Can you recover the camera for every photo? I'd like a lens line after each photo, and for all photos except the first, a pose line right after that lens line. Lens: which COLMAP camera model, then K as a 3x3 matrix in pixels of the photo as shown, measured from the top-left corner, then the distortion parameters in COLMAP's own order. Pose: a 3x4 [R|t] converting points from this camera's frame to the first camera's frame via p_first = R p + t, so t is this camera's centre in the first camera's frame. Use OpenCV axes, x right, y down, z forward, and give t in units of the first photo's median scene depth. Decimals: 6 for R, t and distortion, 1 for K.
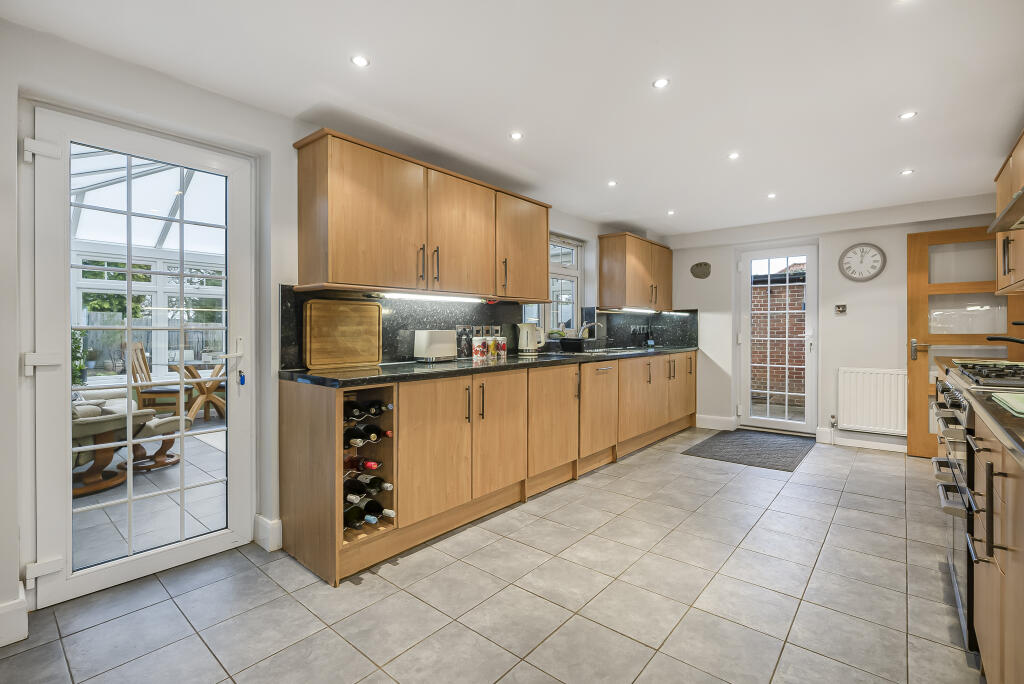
lens RADIAL K [[464.3, 0, 518.0], [0, 464.3, 332.7], [0, 0, 1]] dist [-0.004962, 0.001530]
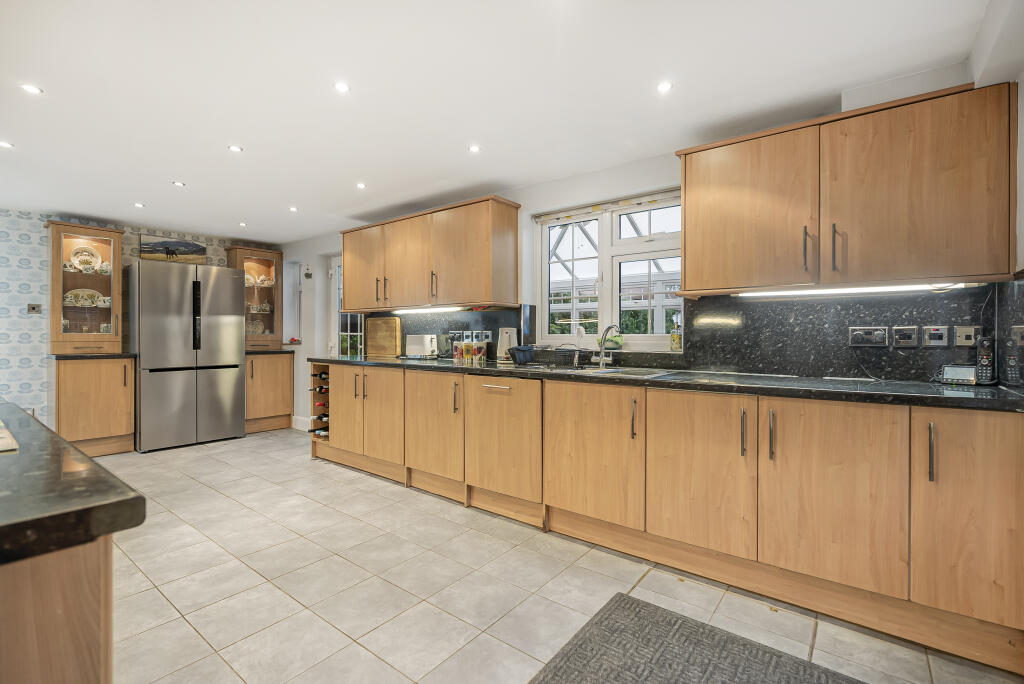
lens RADIAL K [[464.3, 0, 508.7], [0, 464.3, 333.4], [0, 0, 1]] dist [-0.004962, 0.001530]
pose [[0.032063, 0.000455, -0.999486, 1.207858], [-0.006338, 0.999980, 0.000252, -0.011942], [0.999466, 0.006326, 0.032066, 1.266666]]
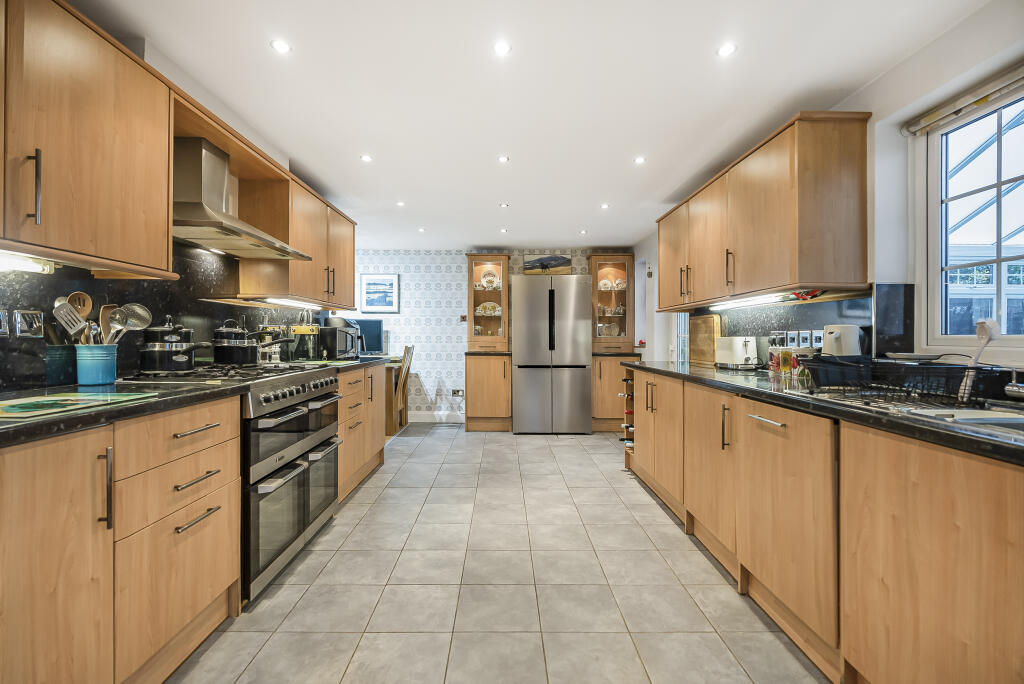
lens RADIAL K [[464.3, 0, 507.7], [0, 464.3, 336.9], [0, 0, 1]] dist [-0.004962, 0.001530]
pose [[-0.761175, 0.001059, -0.648546, 0.877659], [-0.003171, 0.999981, 0.005354, -0.009456], [0.648539, 0.006132, -0.761157, 1.509802]]
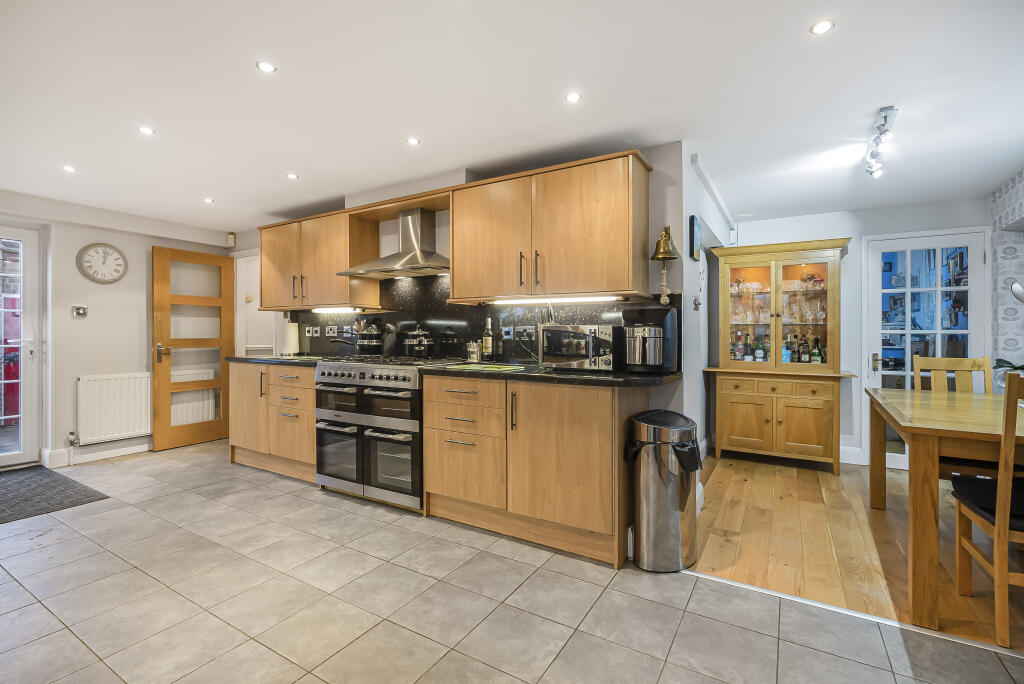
lens RADIAL K [[464.3, 0, 511.1], [0, 464.3, 331.7], [0, 0, 1]] dist [-0.004962, 0.001530]
pose [[-0.148790, 0.006473, 0.988848, -0.488743], [0.001126, 0.999979, -0.006377, -0.007501], [-0.988868, 0.000165, -0.148794, 0.480921]]
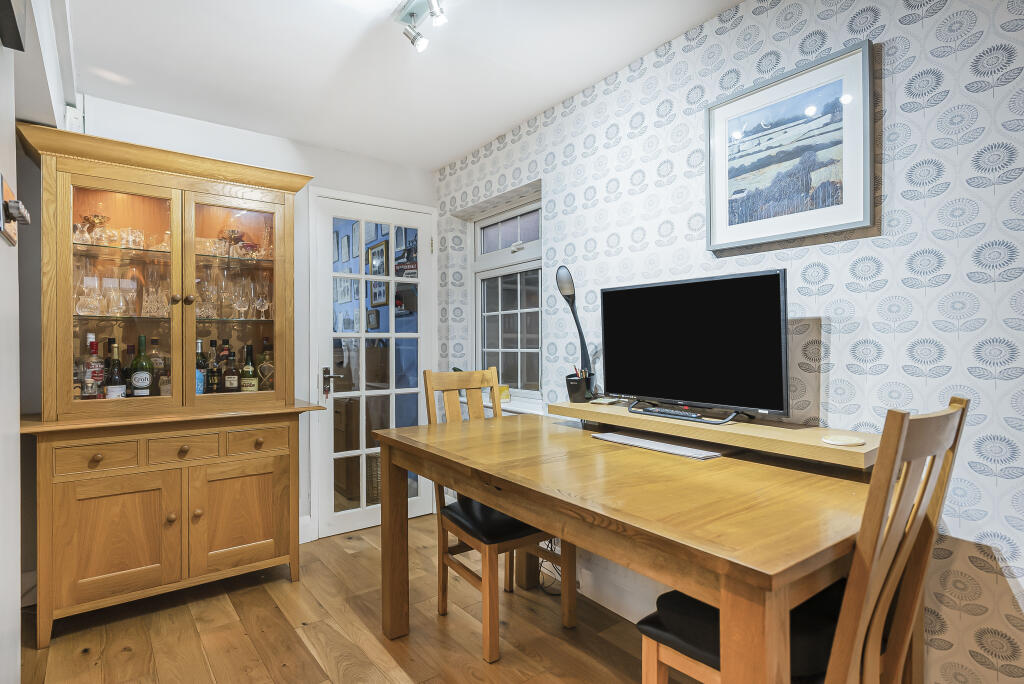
lens RADIAL K [[536.9, 0, 516.4], [0, 536.9, 340.9], [0, 0, 1]] dist [-0.004668, 0.000456]
pose [[-0.979689, 0.004153, 0.200479, 0.127649], [0.005248, 0.999974, 0.004934, -0.006456], [-0.200453, 0.005886, -0.979686, 0.166961]]
